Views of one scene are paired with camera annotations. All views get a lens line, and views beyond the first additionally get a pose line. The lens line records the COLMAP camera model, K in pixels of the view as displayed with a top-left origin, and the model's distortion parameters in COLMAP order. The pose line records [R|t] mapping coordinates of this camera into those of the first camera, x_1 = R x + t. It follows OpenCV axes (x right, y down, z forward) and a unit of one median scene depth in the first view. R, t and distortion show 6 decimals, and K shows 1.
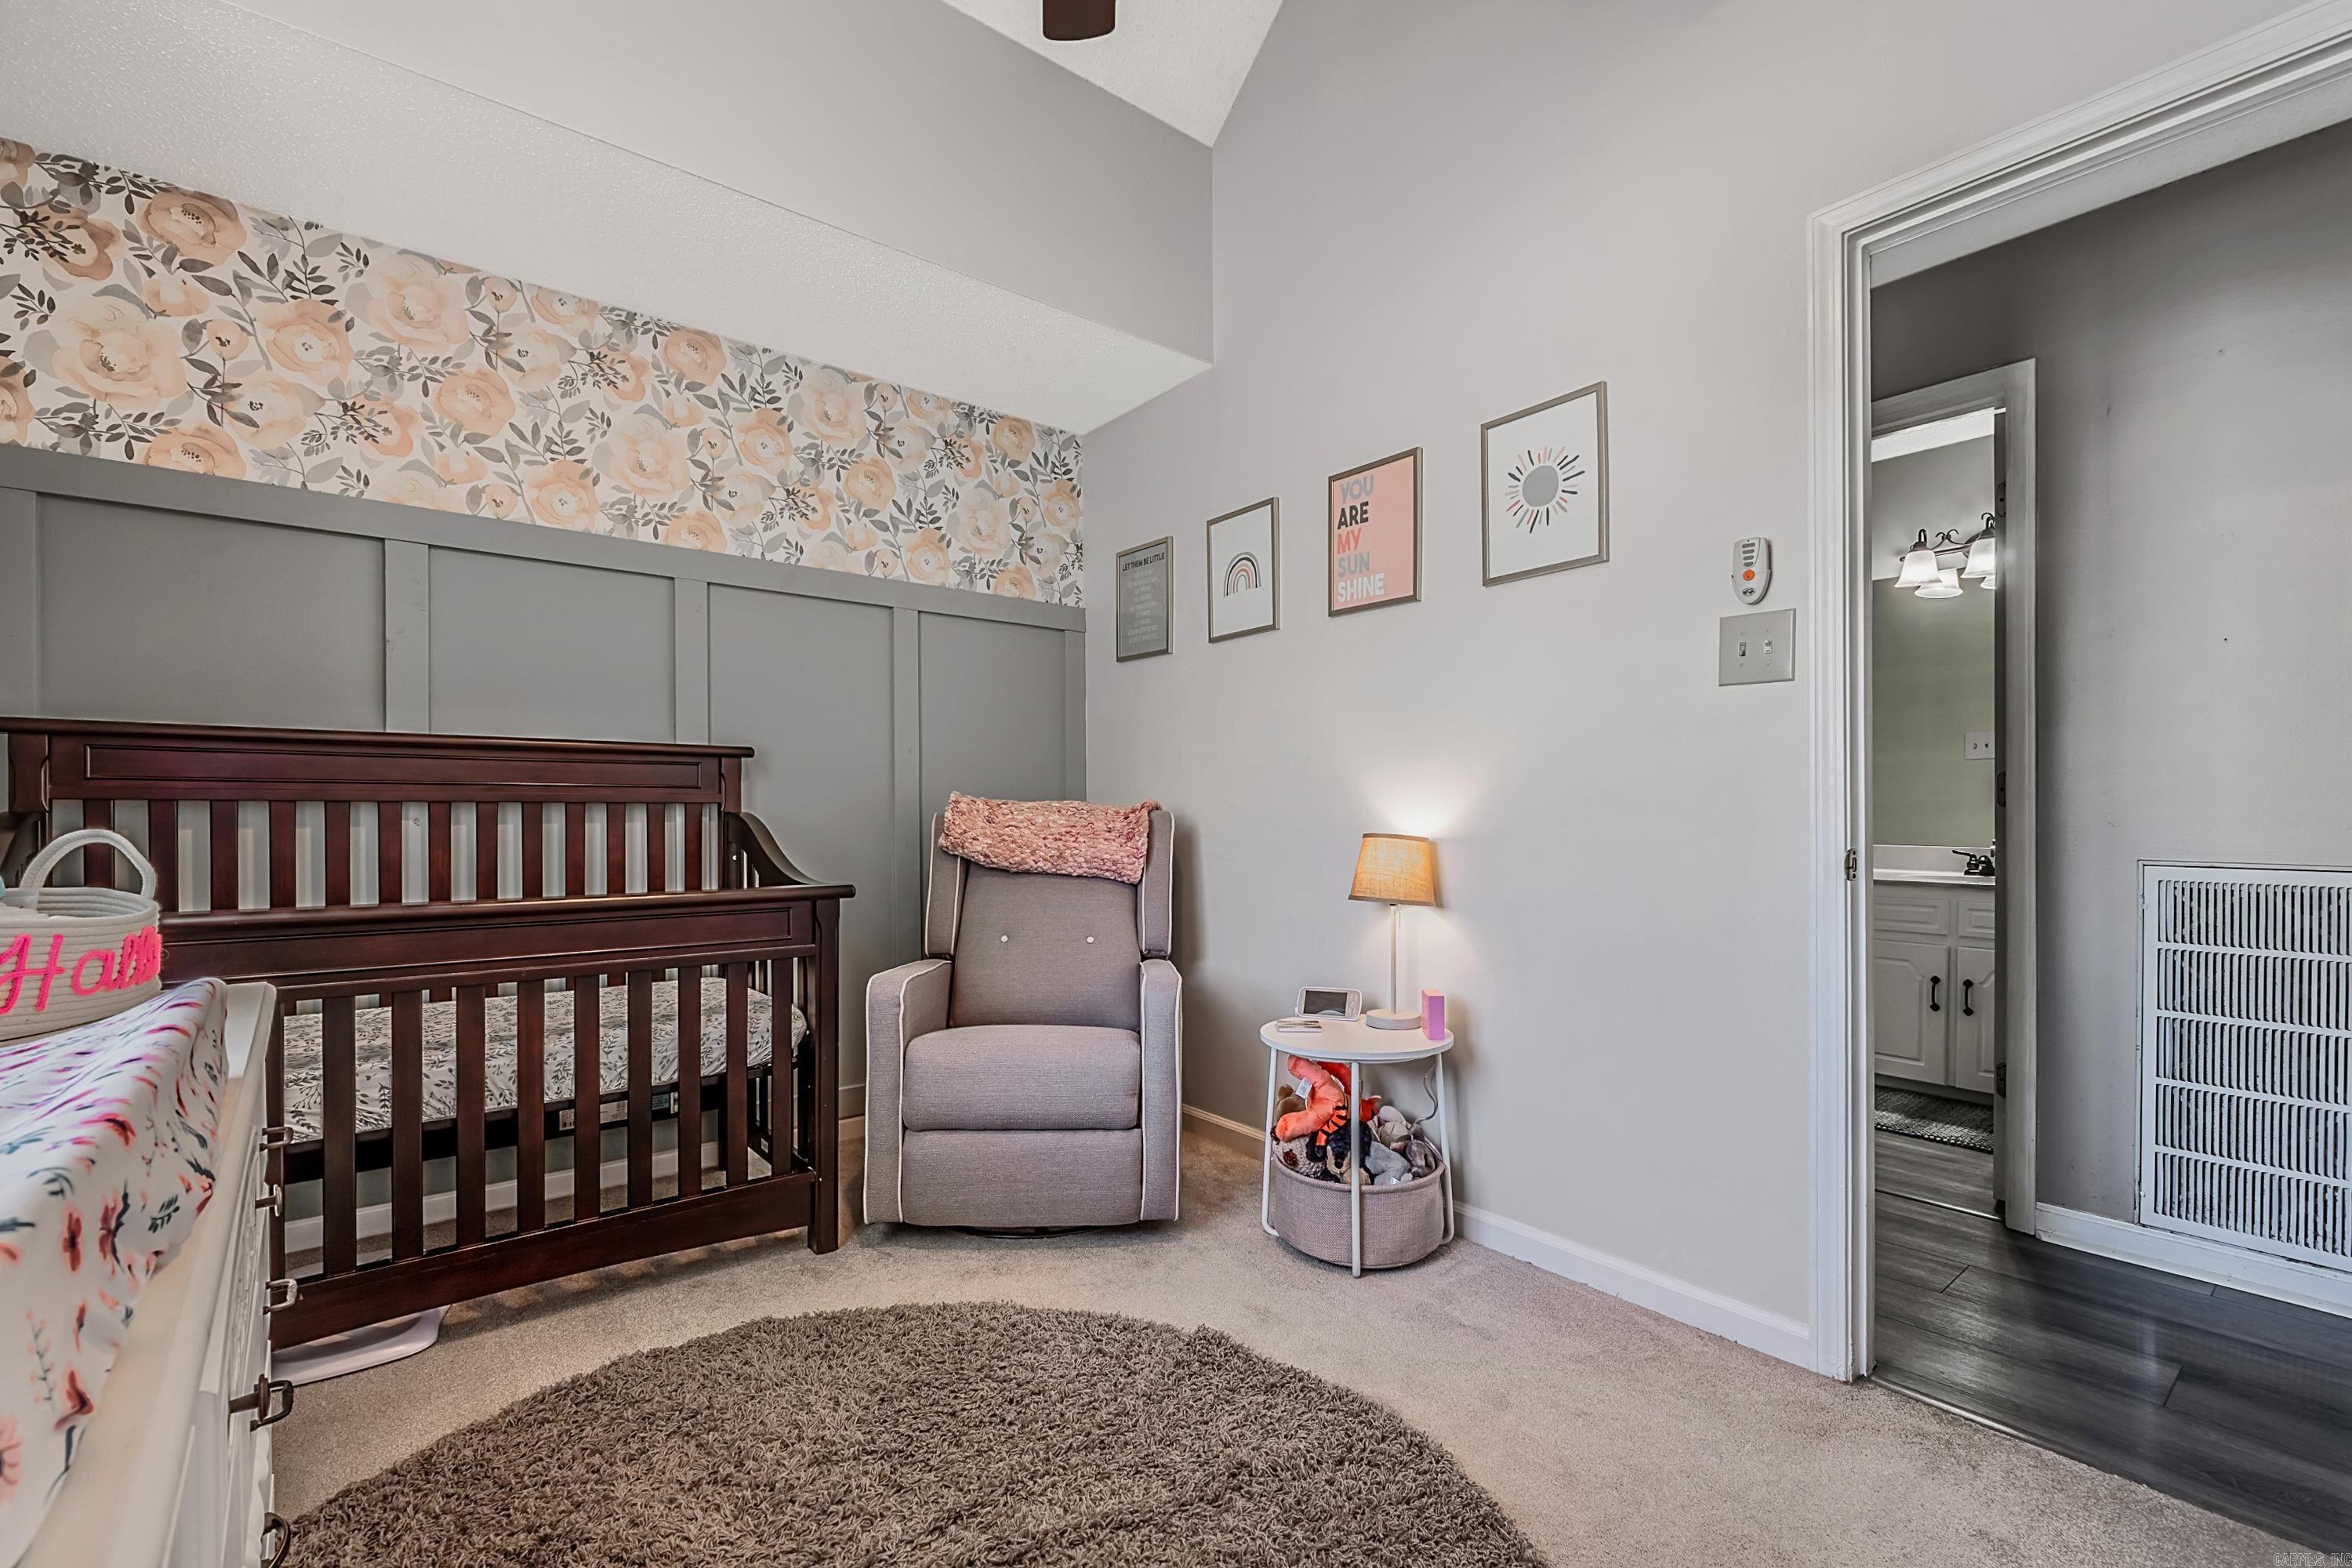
lens RADIAL K [[995.8, 0, 1108.7], [0, 995.8, 827.6], [0, 0, 1]] dist [-0.003425, -0.000572]
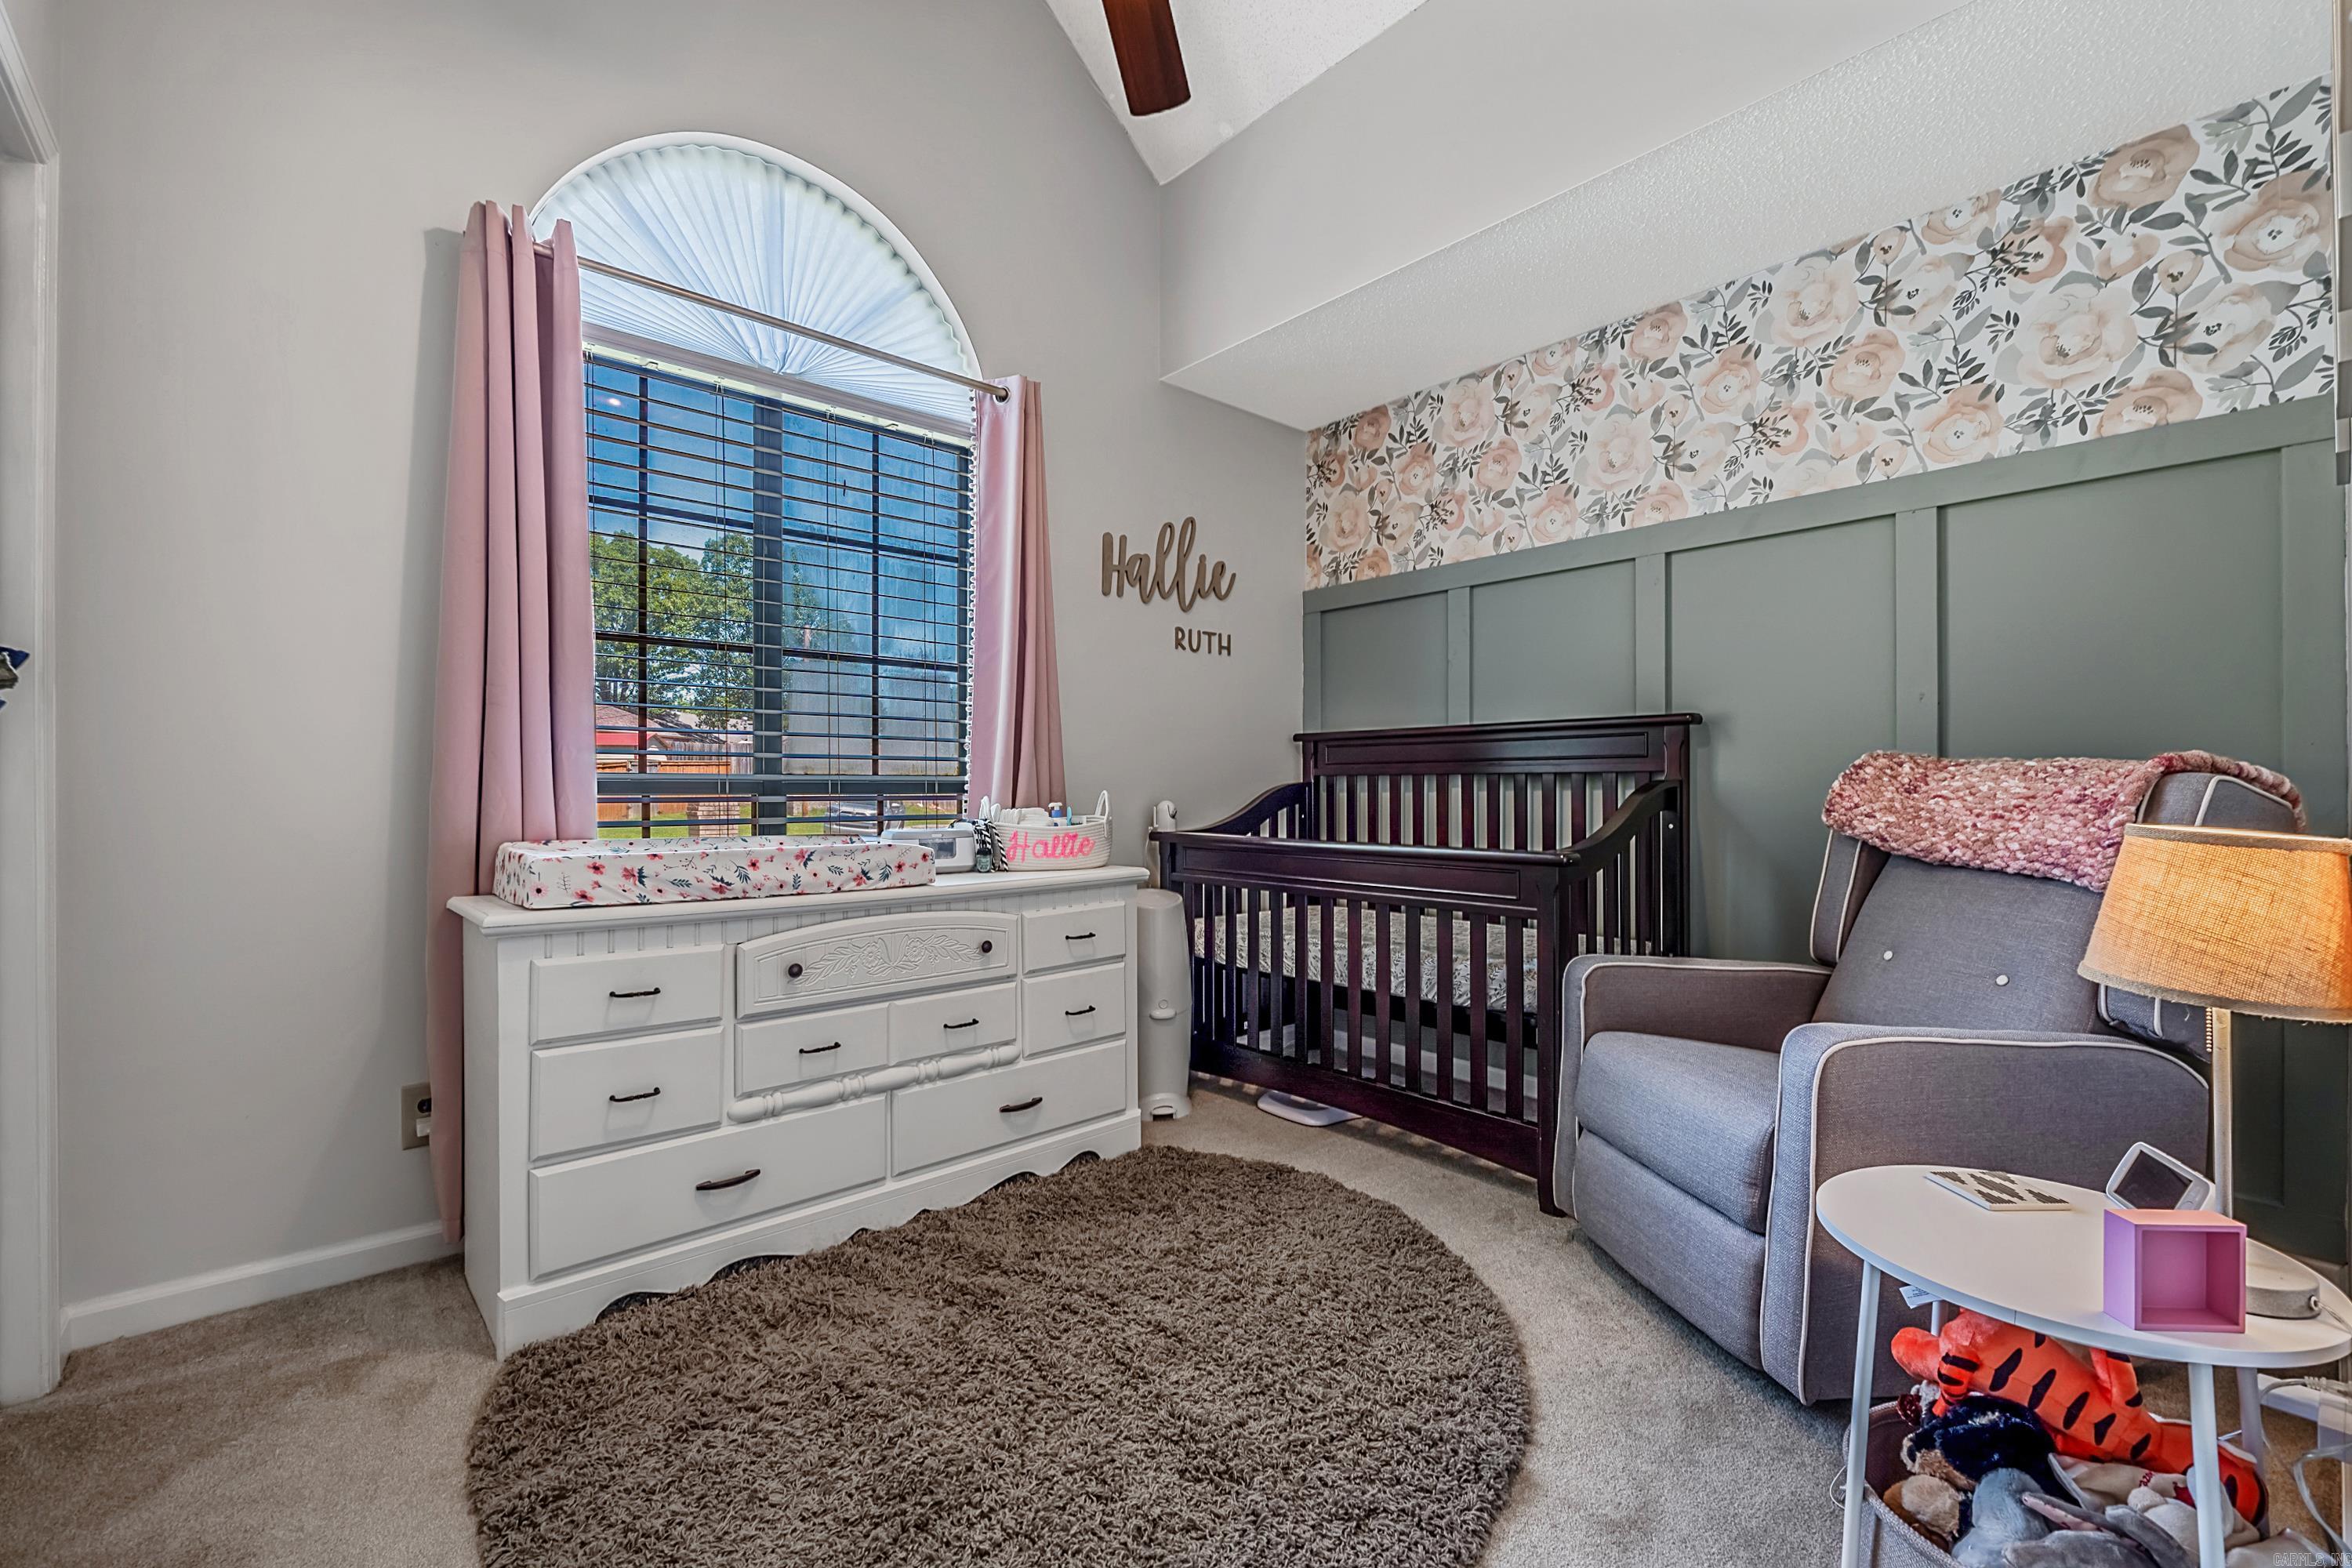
lens RADIAL K [[995.8, 0, 1165.3], [0, 995.8, 782.7], [0, 0, 1]] dist [-0.003425, -0.000572]
pose [[0.073966, -0.001821, -0.997259, 0.572750], [-0.008370, 0.999962, -0.002446, -0.006810], [0.997226, 0.008528, 0.073948, 0.428245]]
